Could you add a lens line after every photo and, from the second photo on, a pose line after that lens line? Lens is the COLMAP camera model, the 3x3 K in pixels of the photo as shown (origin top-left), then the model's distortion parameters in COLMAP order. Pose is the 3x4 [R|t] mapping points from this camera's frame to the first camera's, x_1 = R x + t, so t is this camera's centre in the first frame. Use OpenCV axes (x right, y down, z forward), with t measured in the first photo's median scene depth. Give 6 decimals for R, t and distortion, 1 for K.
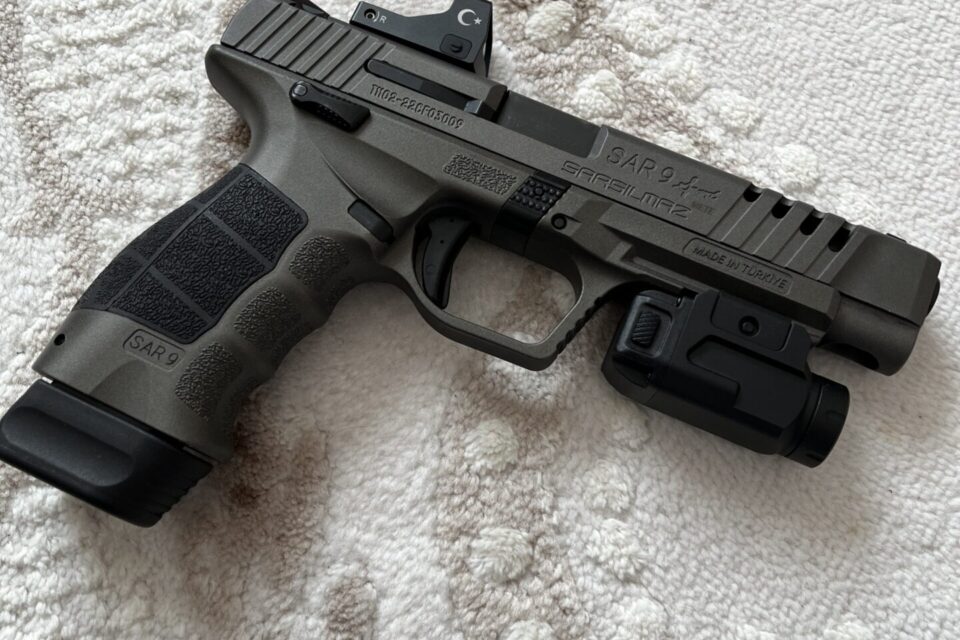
lens RADIAL K [[977.5, 0, 480.5], [0, 977.5, 322.3], [0, 0, 1]] dist [-0.006852, 0.000000]
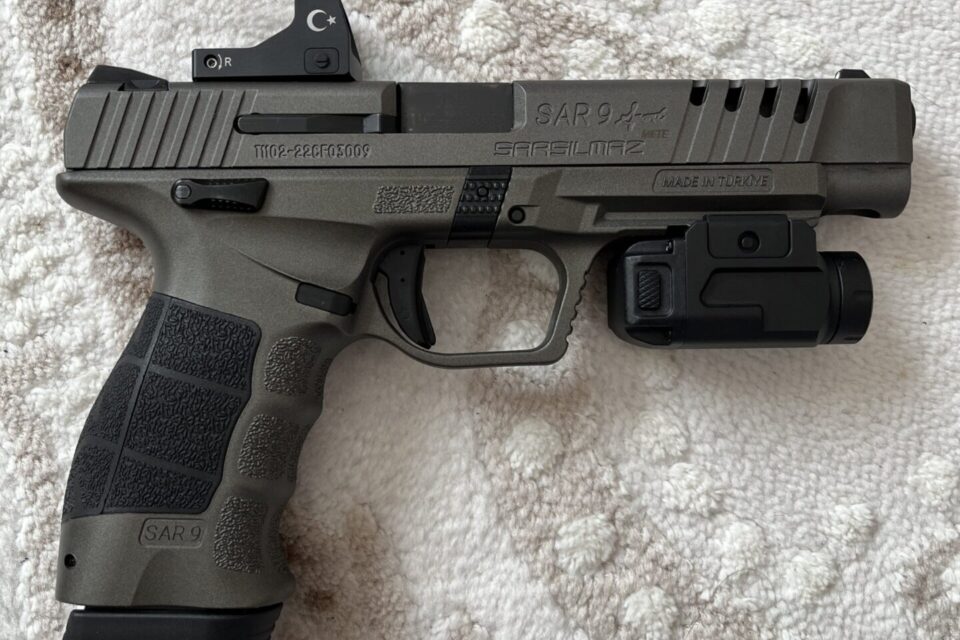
lens RADIAL K [[977.5, 0, 479.2], [0, 977.5, 319.7], [0, 0, 1]] dist [-0.006852, 0.000000]
pose [[0.914812, -0.402705, 0.030777, -0.017162], [0.384271, 0.891322, 0.240583, -0.238494], [-0.124316, -0.208262, 0.970140, 0.108051]]
